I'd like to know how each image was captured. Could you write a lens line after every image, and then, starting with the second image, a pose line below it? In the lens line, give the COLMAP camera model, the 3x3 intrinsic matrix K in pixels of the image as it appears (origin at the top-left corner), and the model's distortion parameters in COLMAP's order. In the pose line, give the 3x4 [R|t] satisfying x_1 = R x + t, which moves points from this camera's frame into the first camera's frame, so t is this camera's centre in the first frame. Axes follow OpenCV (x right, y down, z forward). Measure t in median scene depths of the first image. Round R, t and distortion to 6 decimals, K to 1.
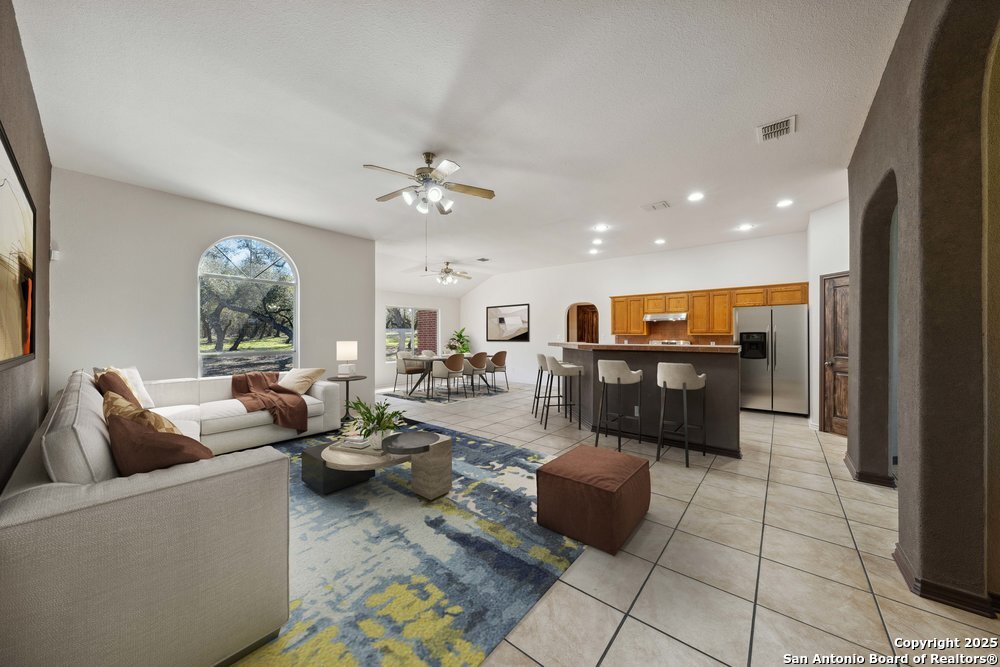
lens RADIAL K [[340.6, 0, 505.2], [0, 340.6, 332.3], [0, 0, 1]] dist [0.000927, 0.000058]
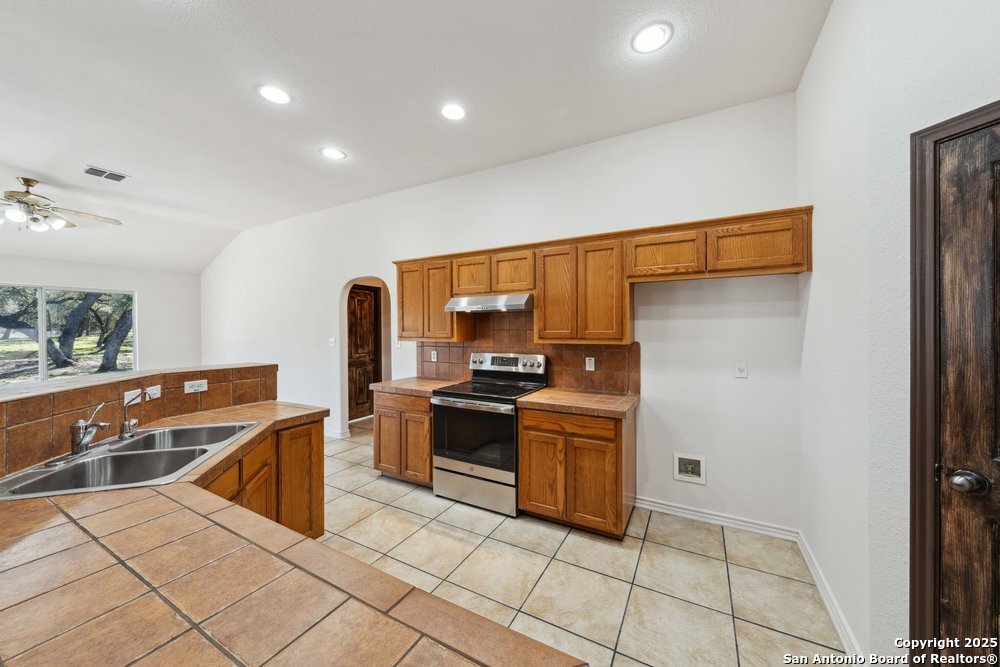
lens RADIAL K [[339.6, 0, 478.1], [0, 339.6, 331.4], [0, 0, 1]] dist [-0.000017, 0.000001]
pose [[0.984483, -0.006461, 0.175362, 0.317734], [0.004085, 0.999895, 0.013907, -0.011655], [-0.175434, -0.012975, 0.984406, 0.476027]]
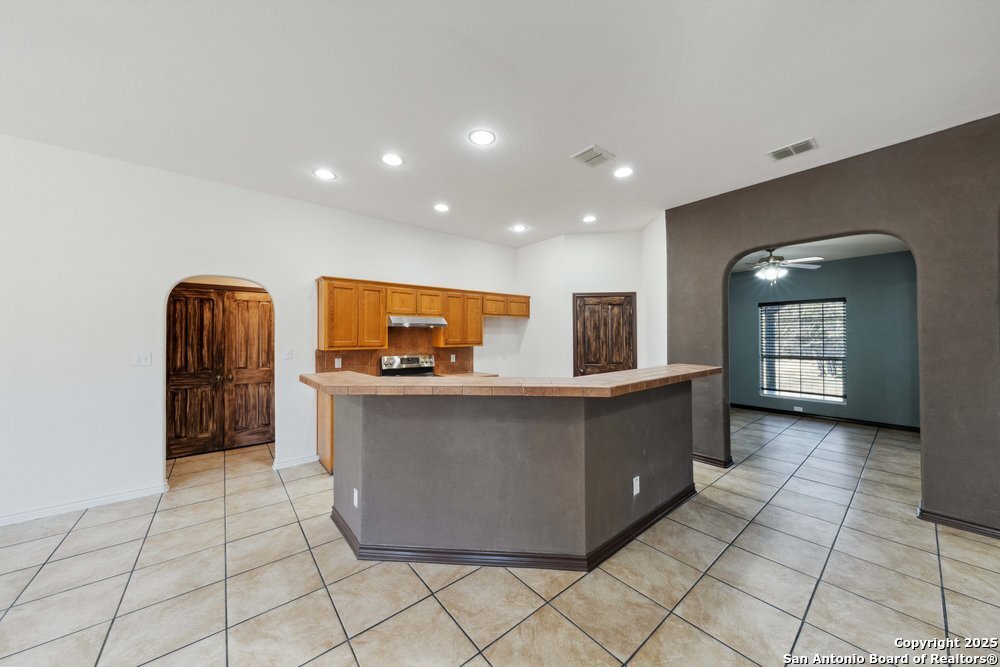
lens RADIAL K [[340.6, 0, 505.2], [0, 340.6, 332.3], [0, 0, 1]] dist [0.000927, 0.000058]
pose [[0.195042, 0.009099, 0.980753, -0.129232], [-0.004585, 0.999954, -0.008366, -0.015573], [-0.980784, -0.002865, 0.195075, 0.591133]]
